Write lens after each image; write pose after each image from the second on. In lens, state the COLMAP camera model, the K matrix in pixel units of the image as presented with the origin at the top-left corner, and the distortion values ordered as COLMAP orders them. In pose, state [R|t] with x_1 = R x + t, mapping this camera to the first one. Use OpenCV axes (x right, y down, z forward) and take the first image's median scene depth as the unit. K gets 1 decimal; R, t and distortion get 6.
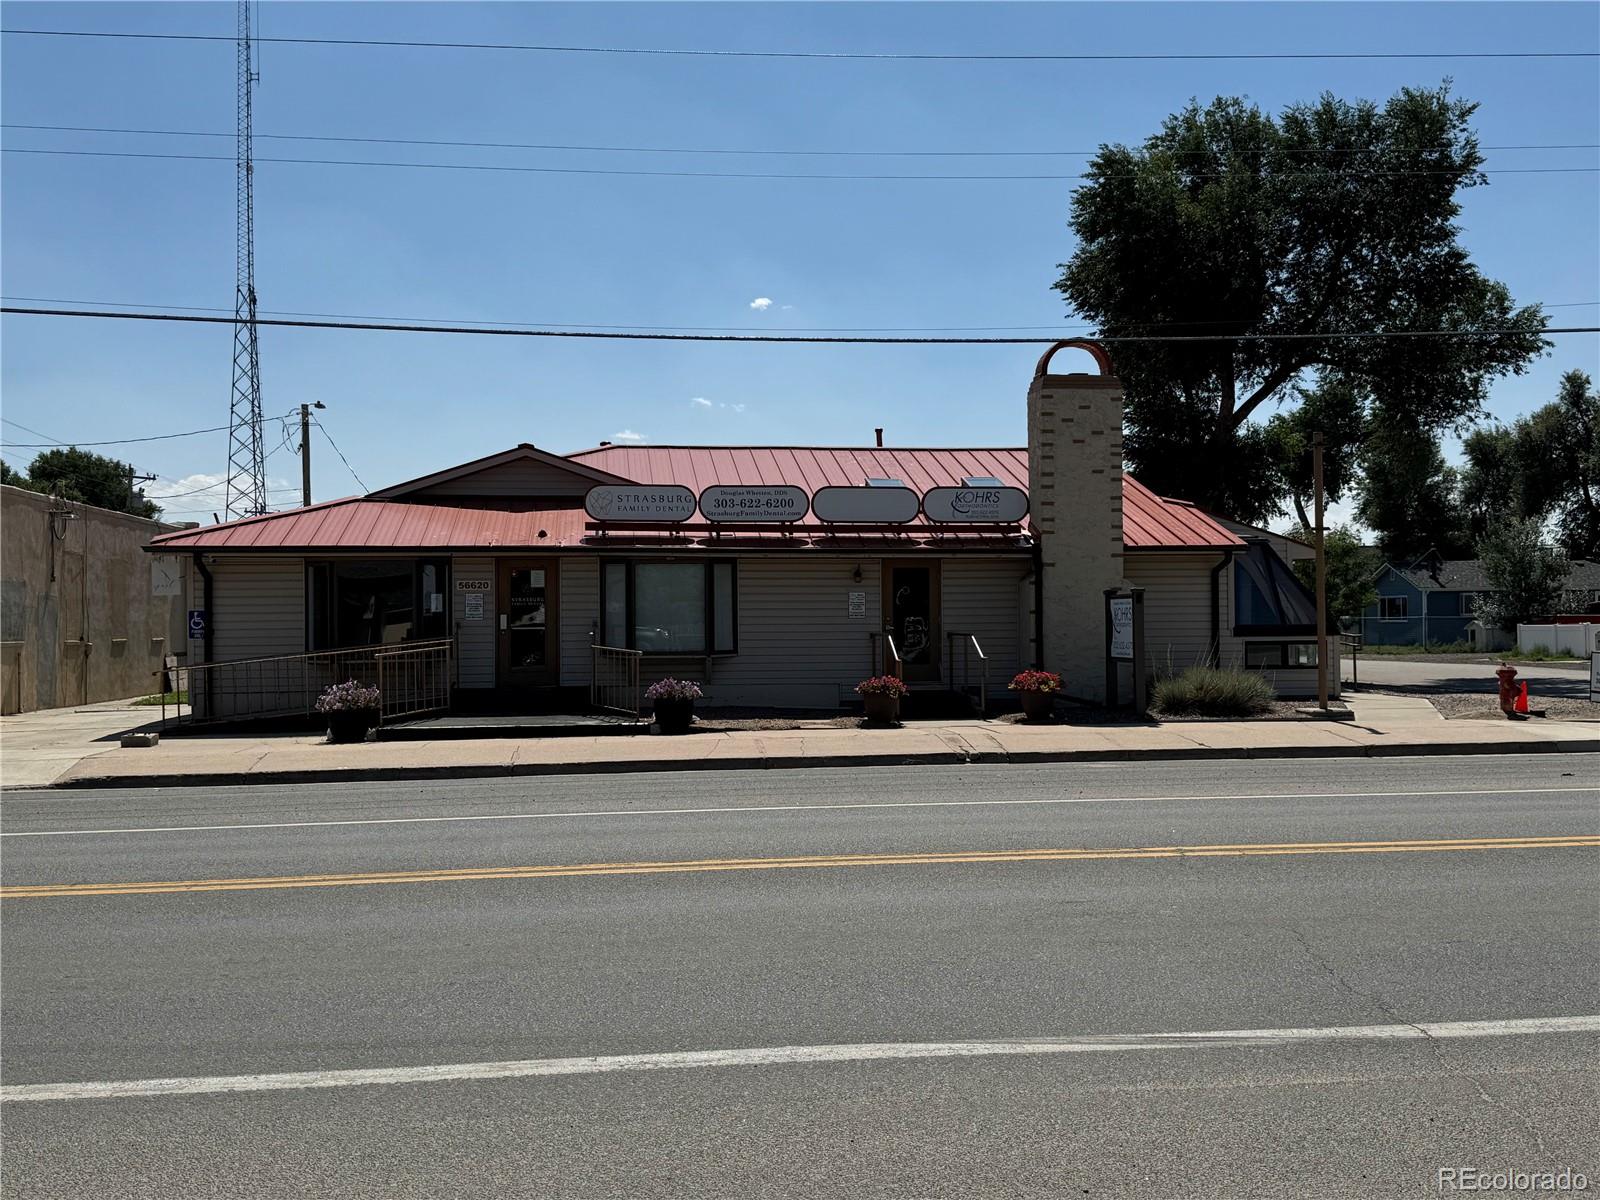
lens RADIAL K [[1665.4, 0, 800.4], [0, 1665.4, 596.9], [0, 0, 1]] dist [0.106879, 0.000000]
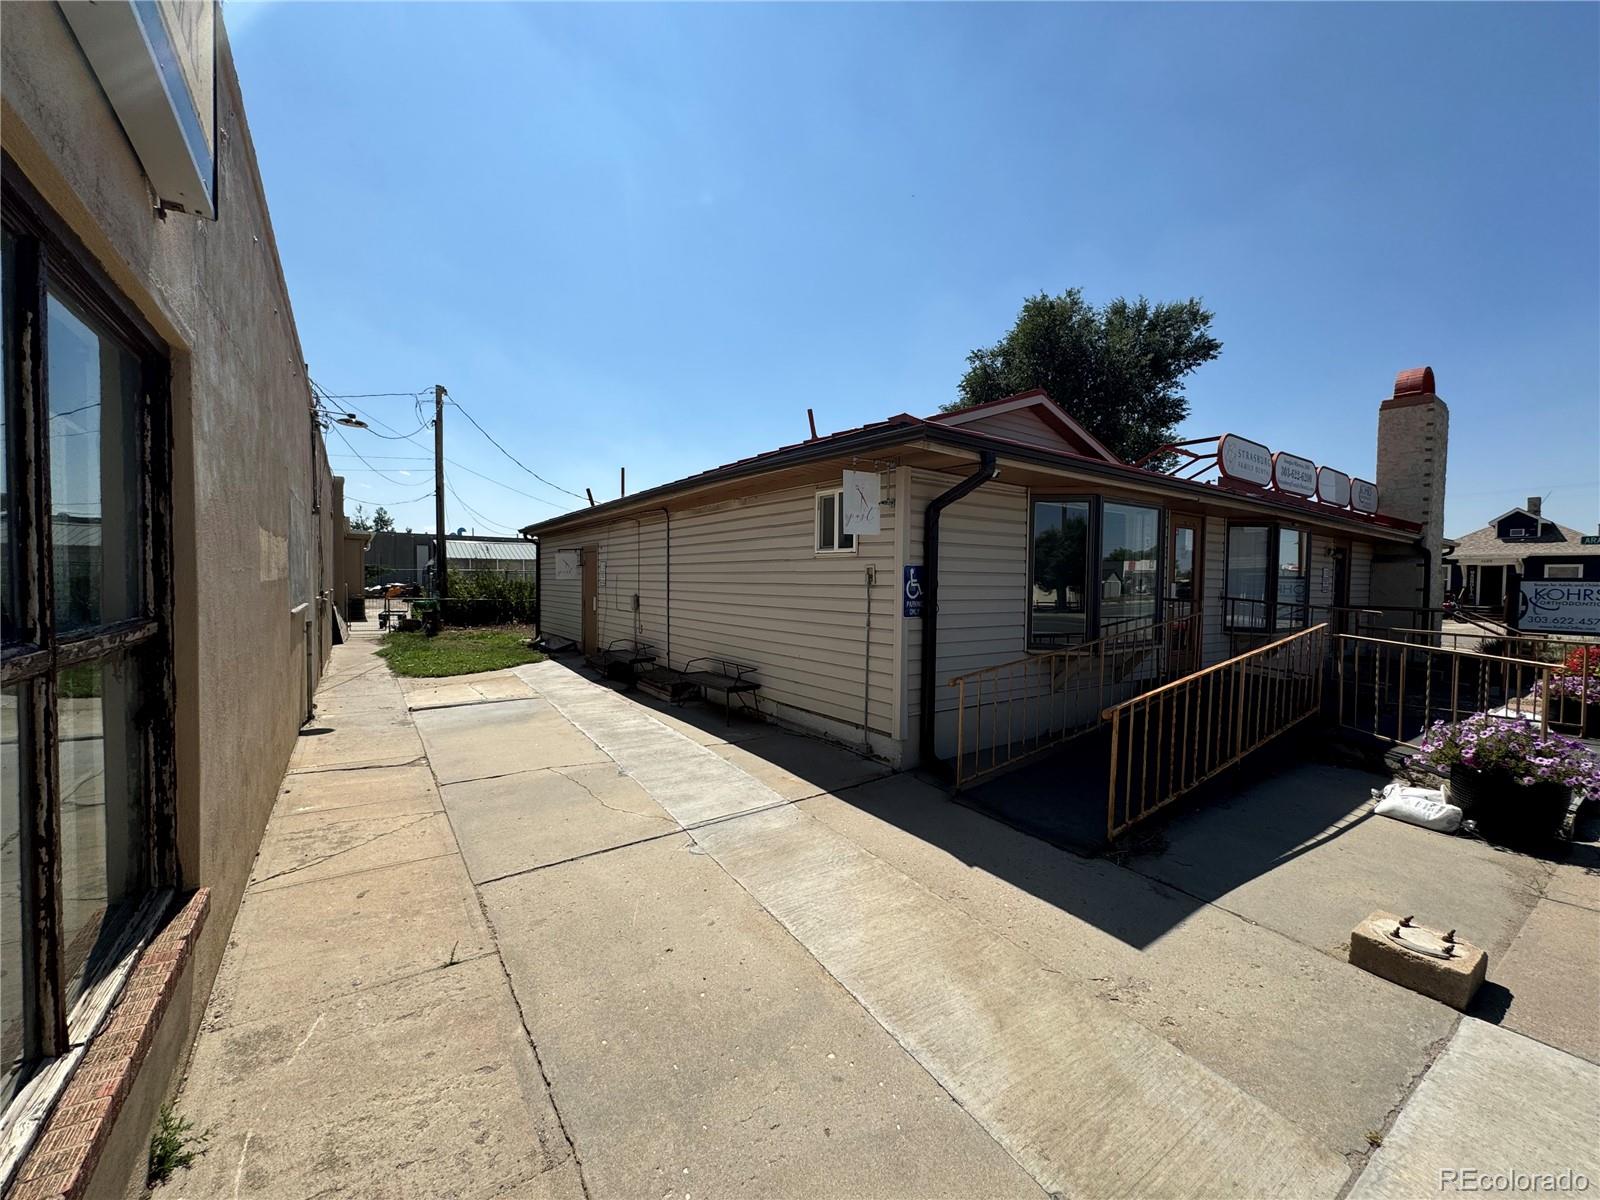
lens RADIAL K [[640.2, 0, 797.4], [0, 640.2, 611.6], [0, 0, 1]] dist [-0.002382, 0.000337]
pose [[0.879073, -0.001434, 0.476686, -0.466772], [-0.030041, 0.997841, 0.058400, 0.011340], [-0.475740, -0.065658, 0.877132, 0.797106]]
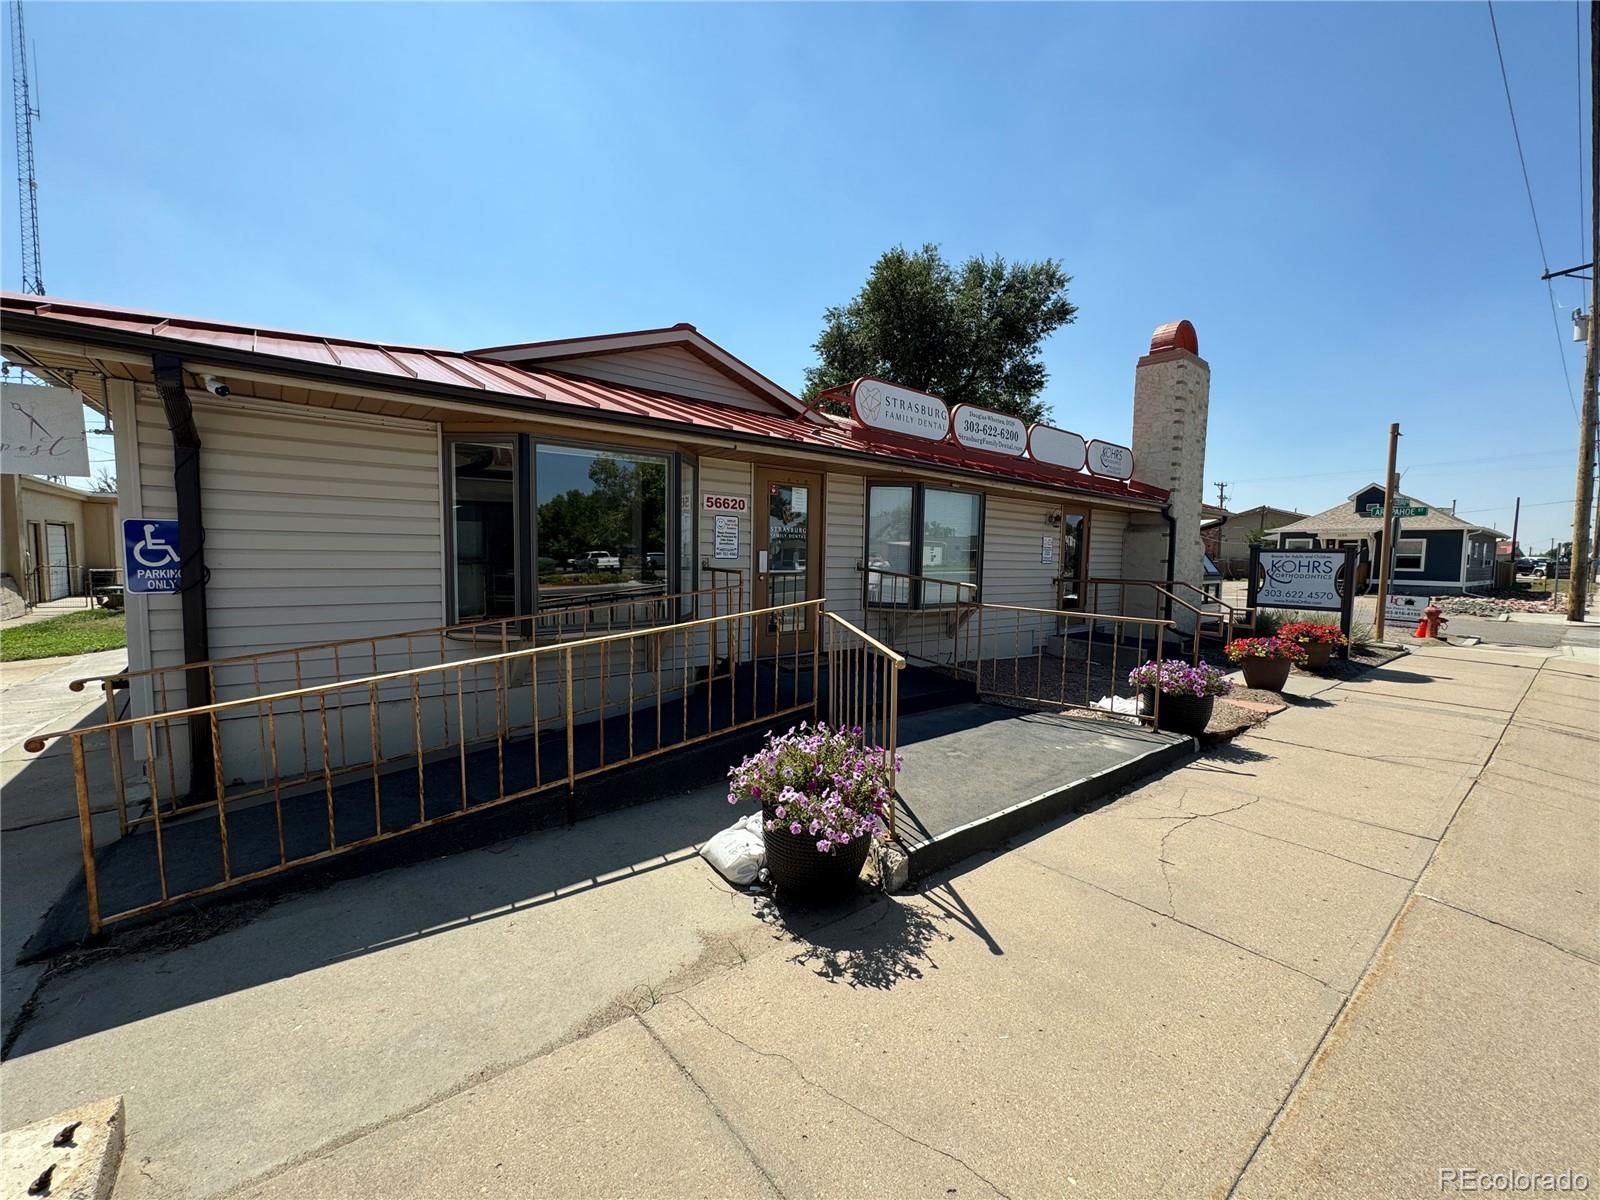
lens RADIAL K [[640.2, 0, 799.7], [0, 640.2, 608.5], [0, 0, 1]] dist [-0.002382, 0.000337]
pose [[0.845054, -0.021023, 0.534267, -0.295247], [-0.034007, 0.995090, 0.092945, 0.008962], [-0.533598, -0.096712, 0.840190, 0.755057]]
